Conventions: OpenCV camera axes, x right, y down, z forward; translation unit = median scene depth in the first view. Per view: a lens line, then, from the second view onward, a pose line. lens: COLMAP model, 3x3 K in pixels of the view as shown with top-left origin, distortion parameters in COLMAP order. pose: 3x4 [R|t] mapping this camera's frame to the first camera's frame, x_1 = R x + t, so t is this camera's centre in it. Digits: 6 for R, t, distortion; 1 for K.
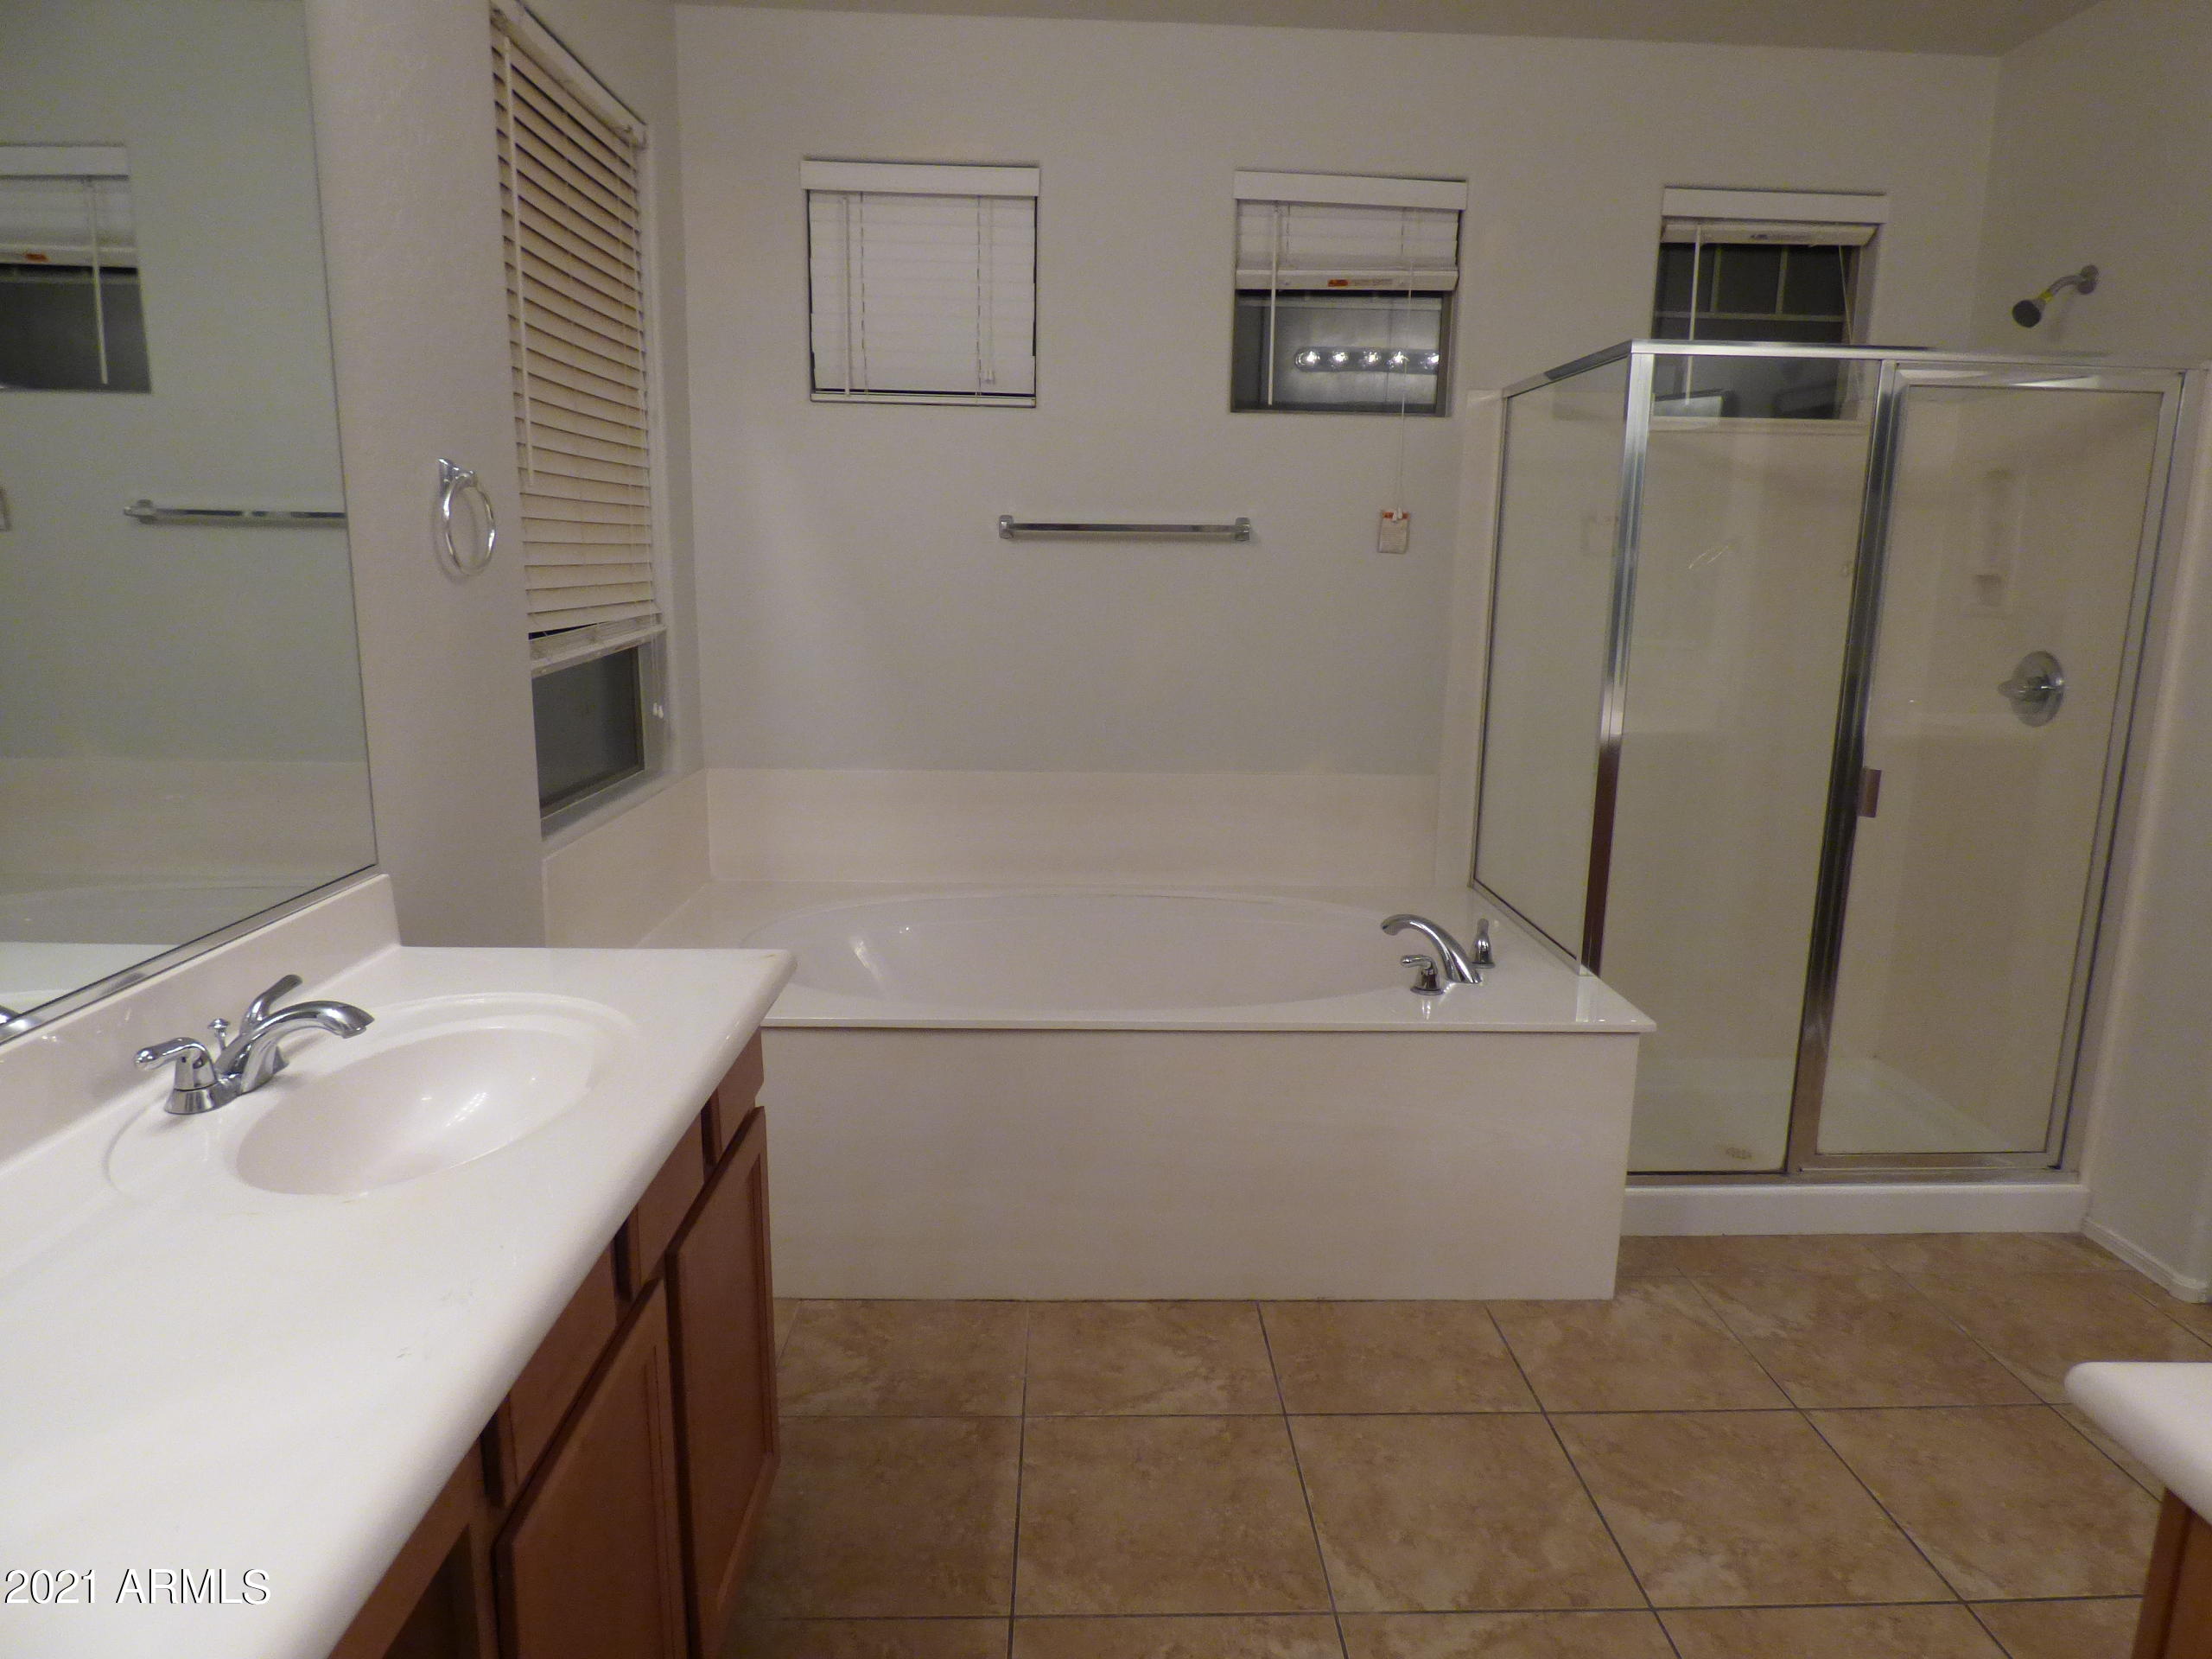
lens RADIAL K [[1344.0, 0, 1098.3], [0, 1344.0, 827.9], [0, 0, 1]] dist [-0.014937, -0.012433]
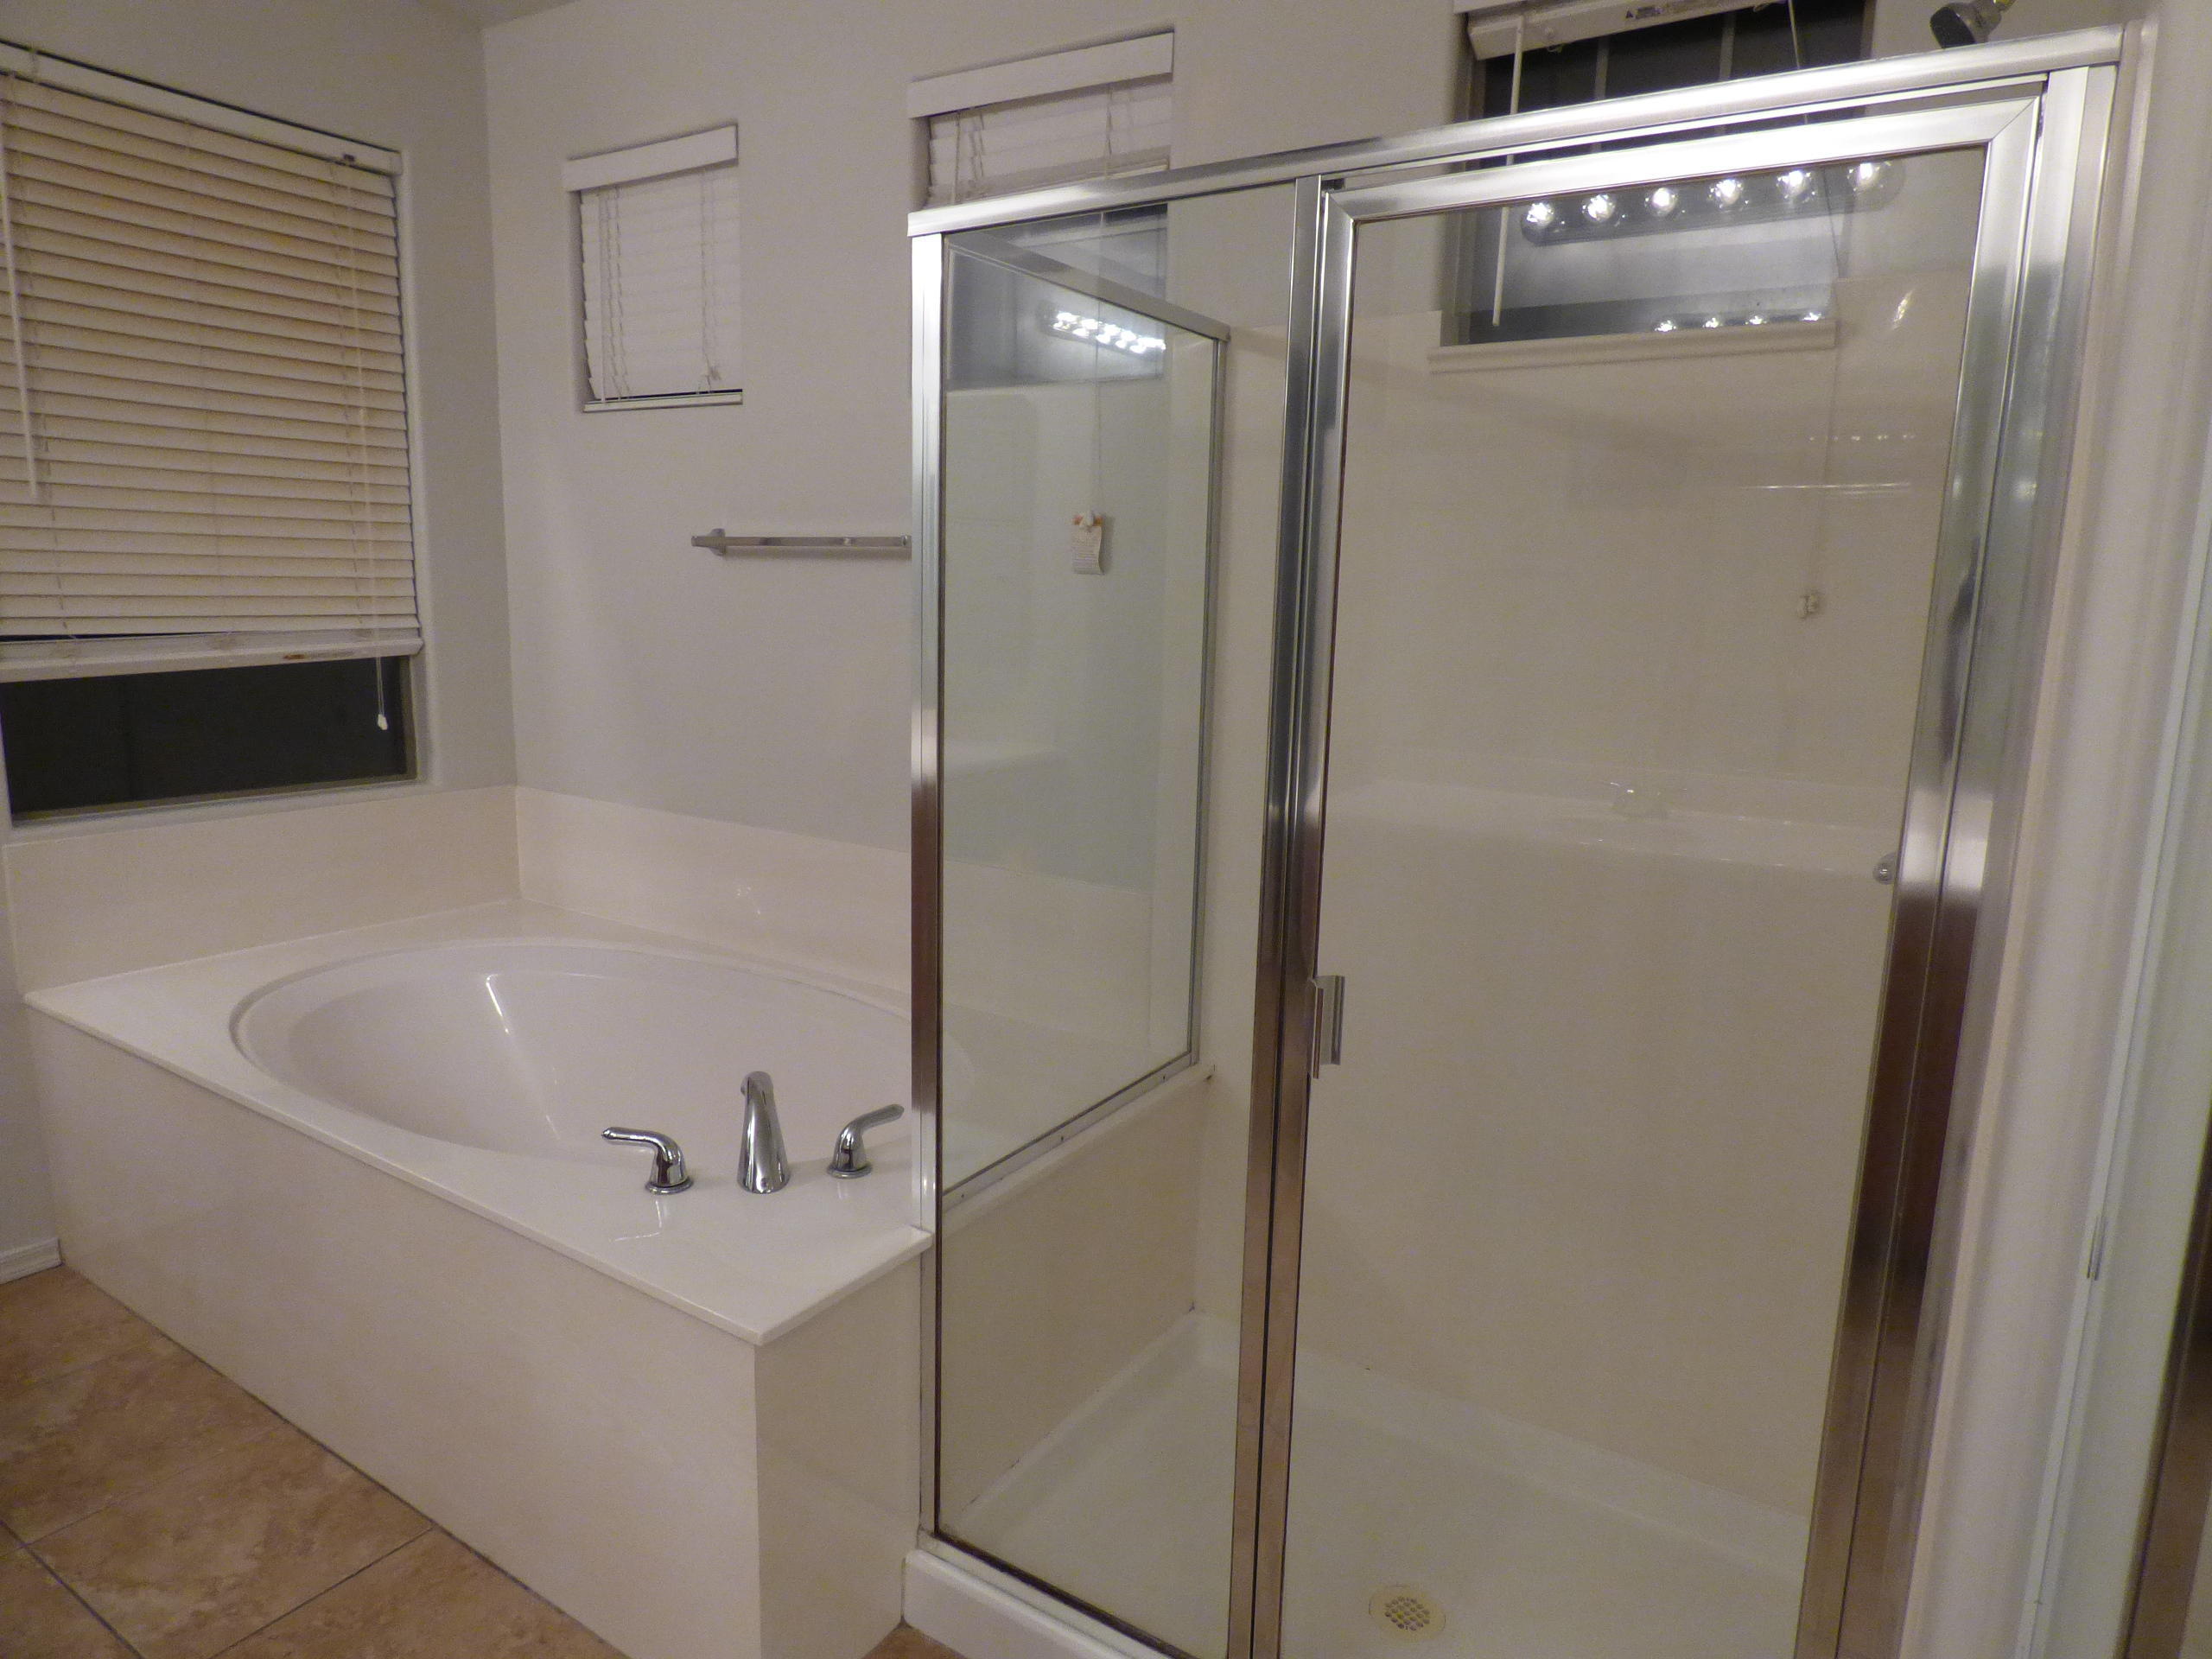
lens RADIAL K [[1306.8, 0, 1149.3], [0, 1306.8, 825.8], [0, 0, 1]] dist [-0.021924, 0.003082]
pose [[0.838246, 0.109116, -0.534263, 0.807591], [-0.123947, 0.992255, 0.008184, -0.103633], [0.531019, 0.059360, 0.845278, 0.558723]]
